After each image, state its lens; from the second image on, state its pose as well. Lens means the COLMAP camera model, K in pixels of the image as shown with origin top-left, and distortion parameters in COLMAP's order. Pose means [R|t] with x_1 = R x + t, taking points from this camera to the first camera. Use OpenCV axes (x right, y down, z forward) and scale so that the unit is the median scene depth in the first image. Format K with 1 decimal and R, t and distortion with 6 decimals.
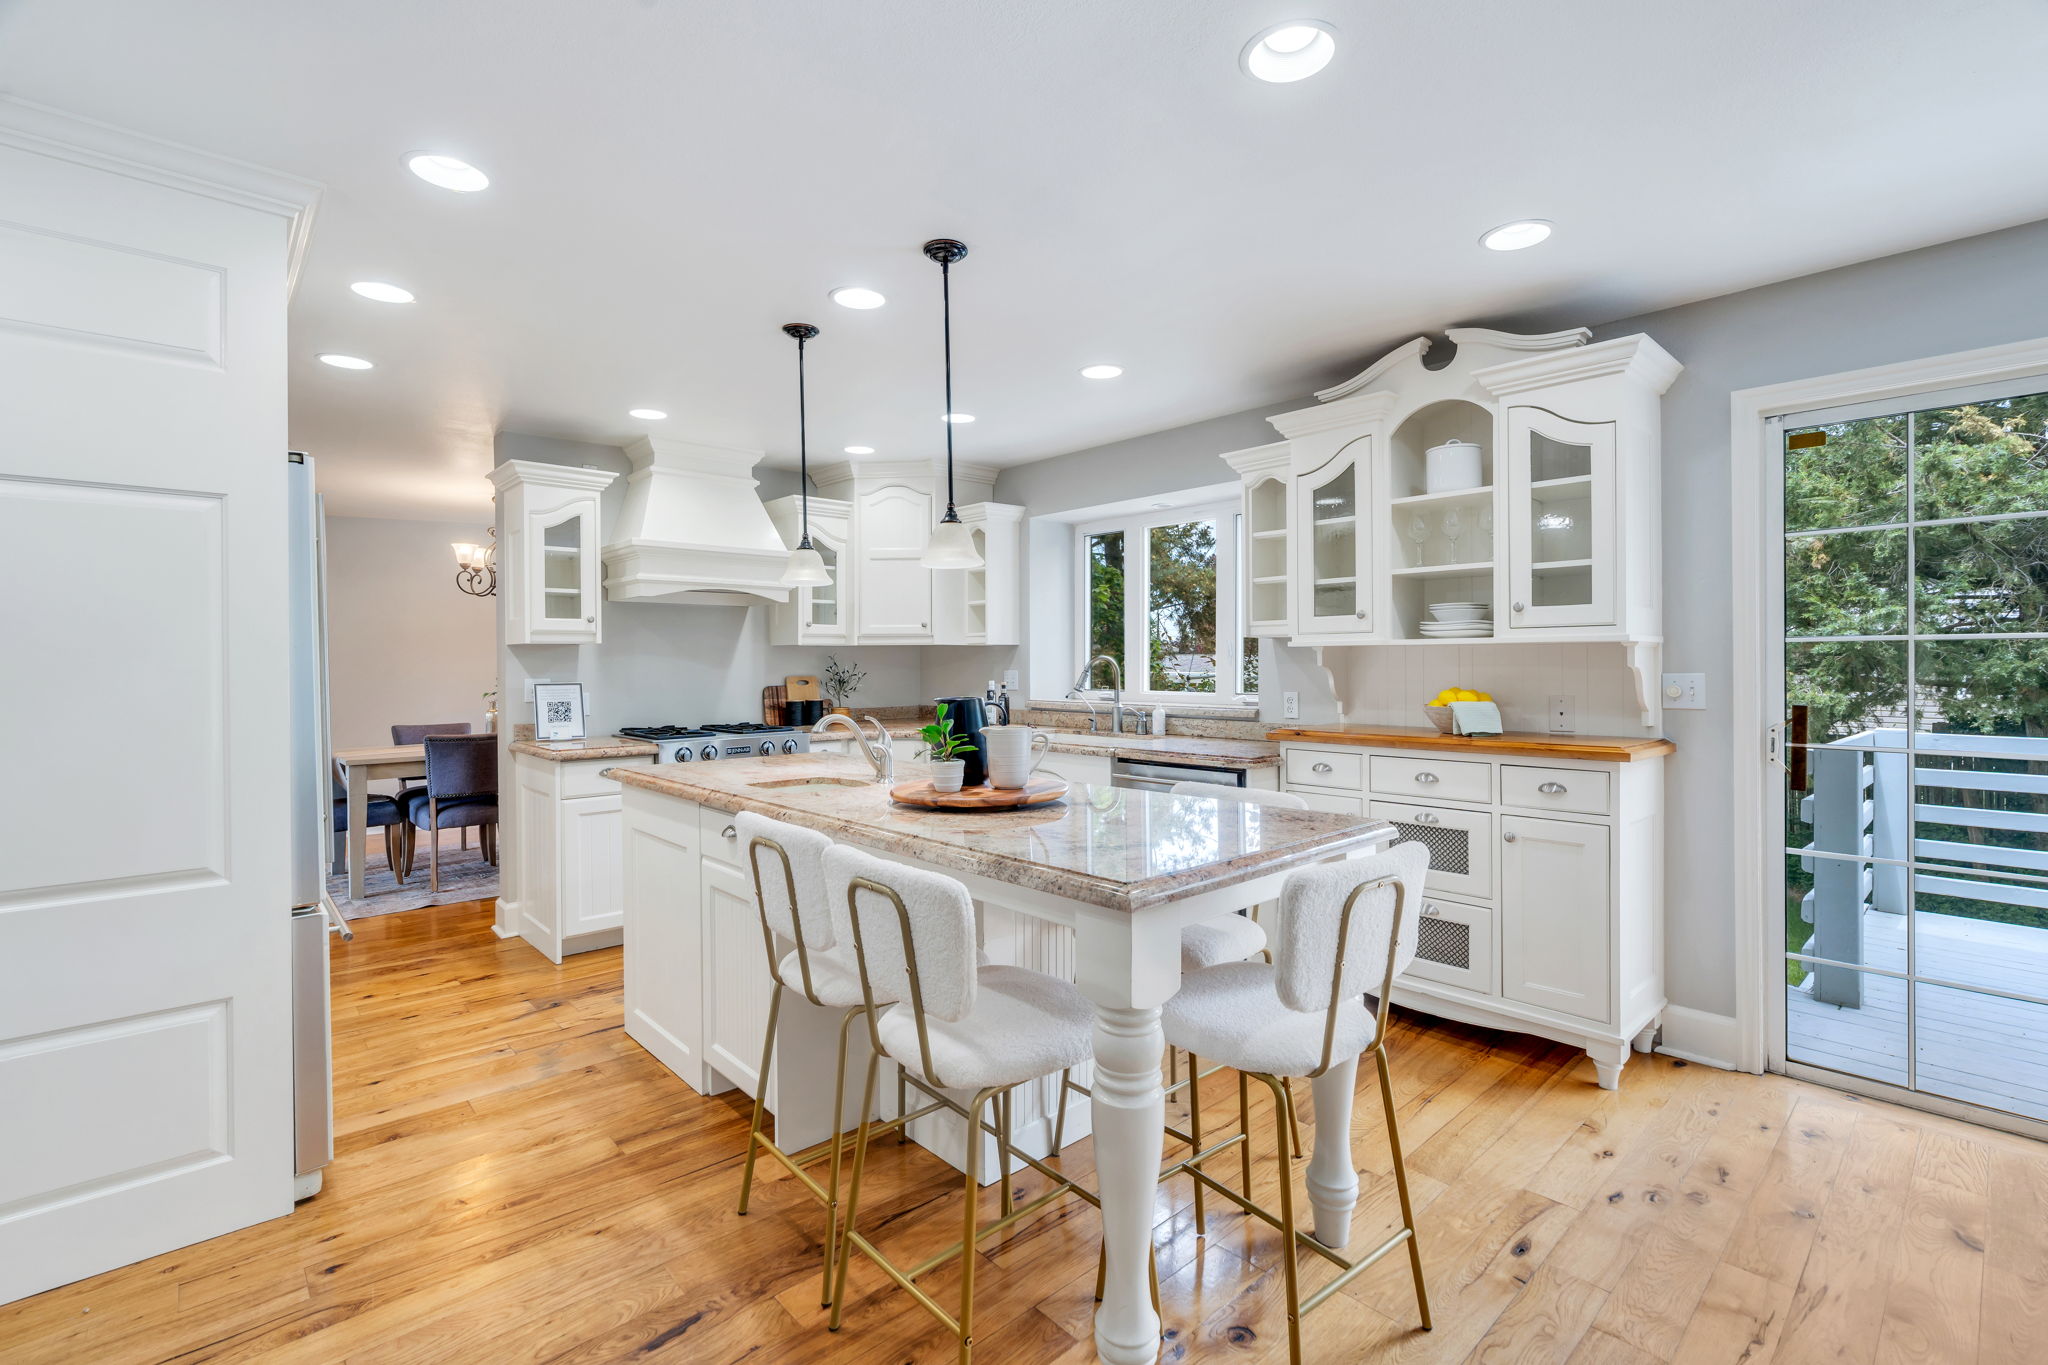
lens RADIAL K [[925.5, 0, 1022.4], [0, 925.5, 664.8], [0, 0, 1]] dist [-0.000320, 0.000292]
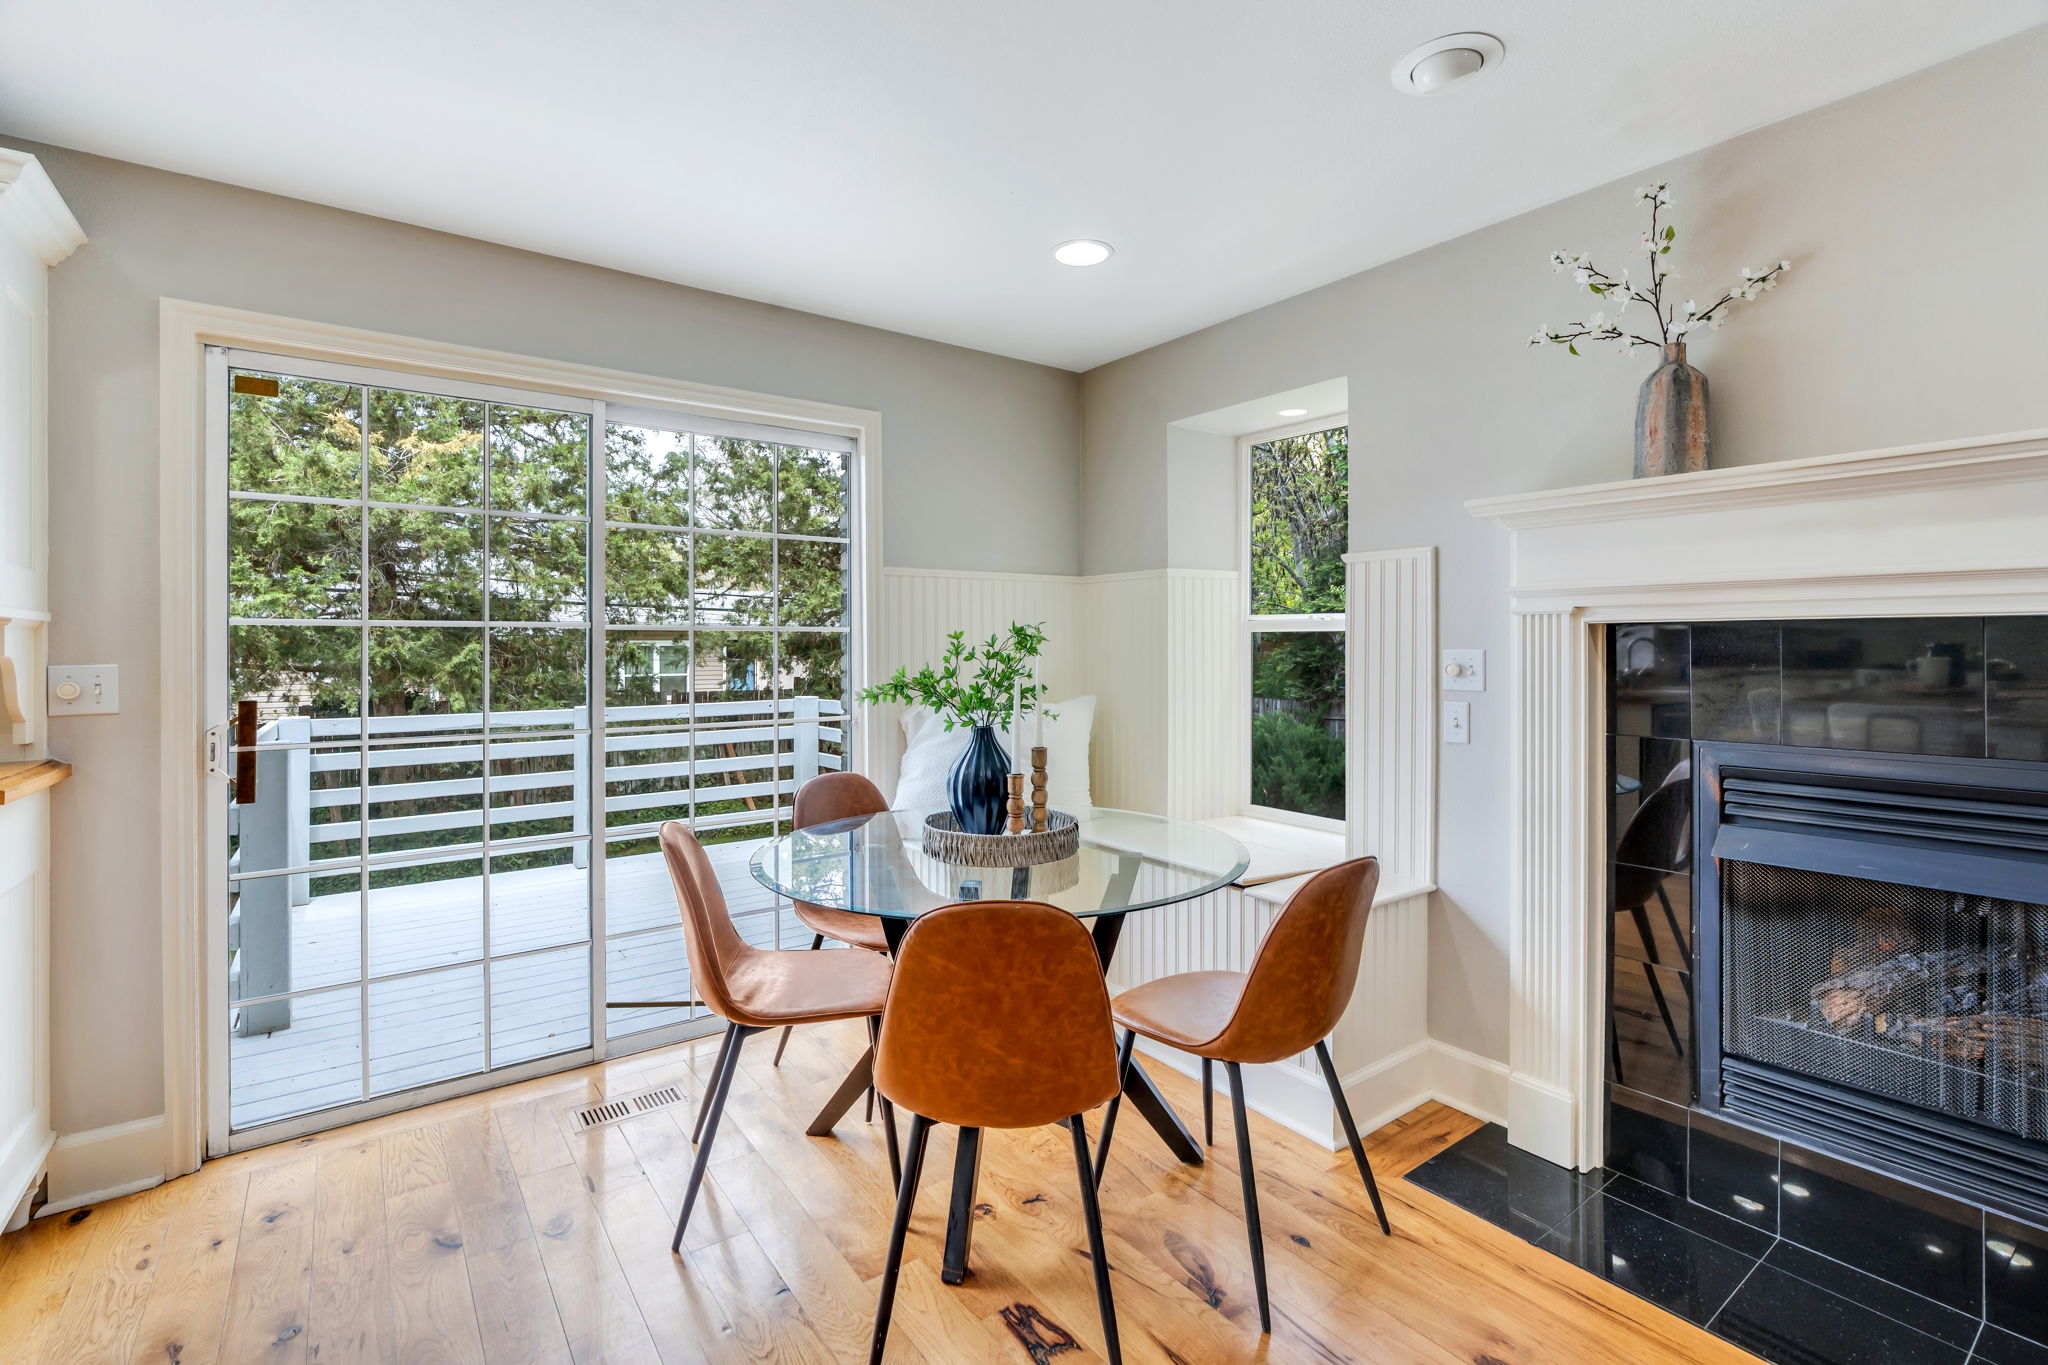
lens RADIAL K [[920.8, 0, 1039.7], [0, 920.8, 643.3], [0, 0, 1]] dist [-0.003998, 0.000348]
pose [[0.100474, 0.004988, 0.994927, 0.079873], [0.003370, 0.999980, -0.005354, -0.001302], [-0.994934, 0.003891, 0.100455, 0.187183]]
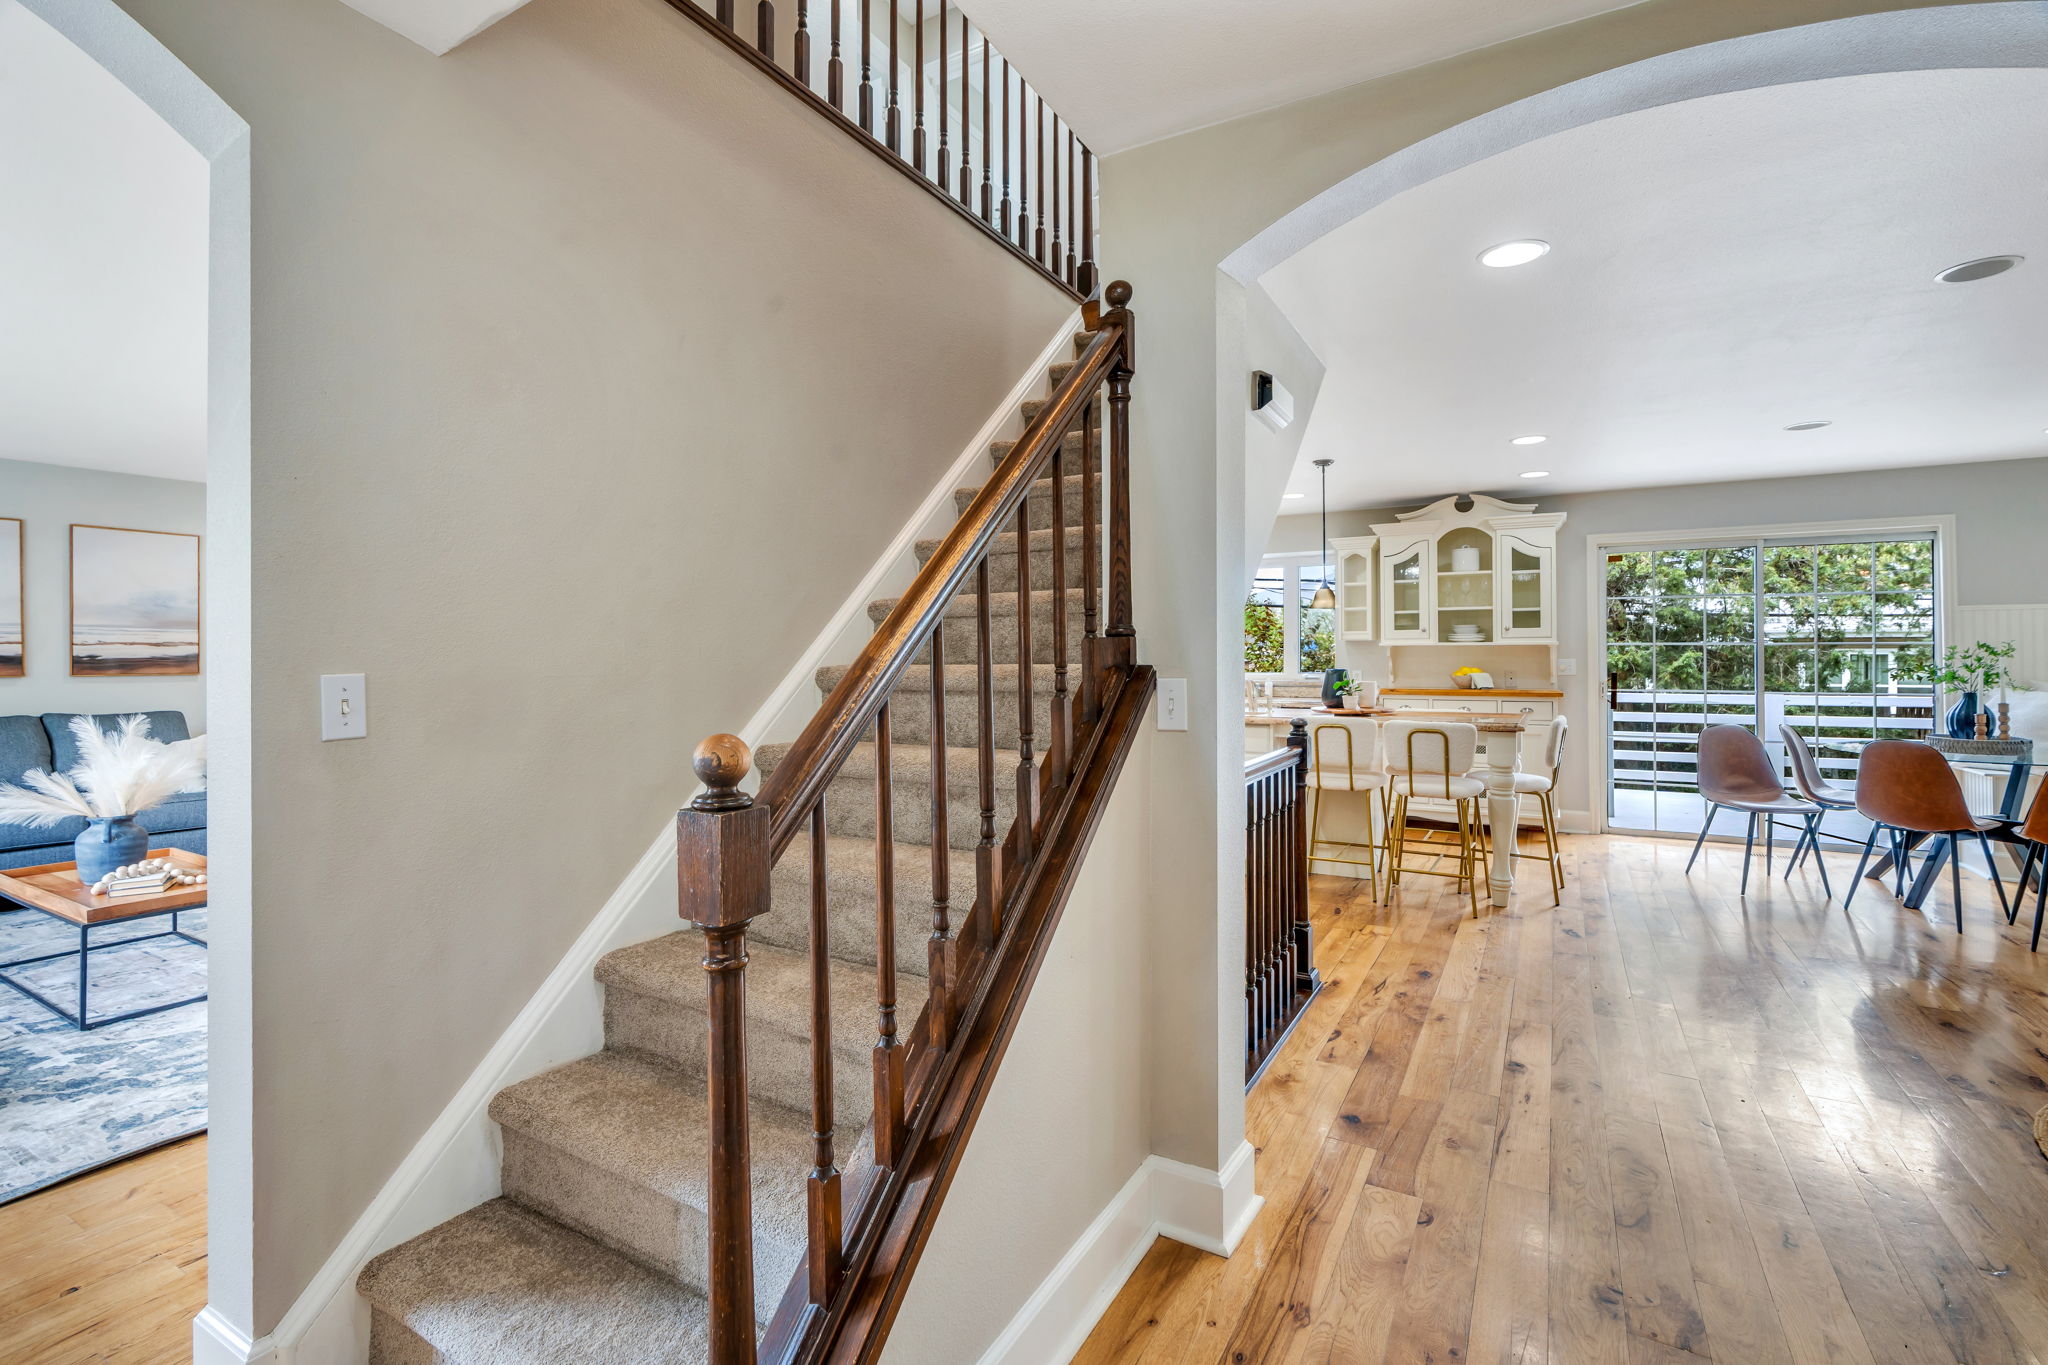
lens RADIAL K [[925.5, 0, 1022.4], [0, 925.5, 664.8], [0, 0, 1]] dist [-0.000320, 0.000292]
pose [[0.954949, -0.001891, 0.296765, -1.146578], [0.000086, 0.999981, 0.006096, 0.008781], [-0.296771, -0.005796, 0.954931, -0.706857]]
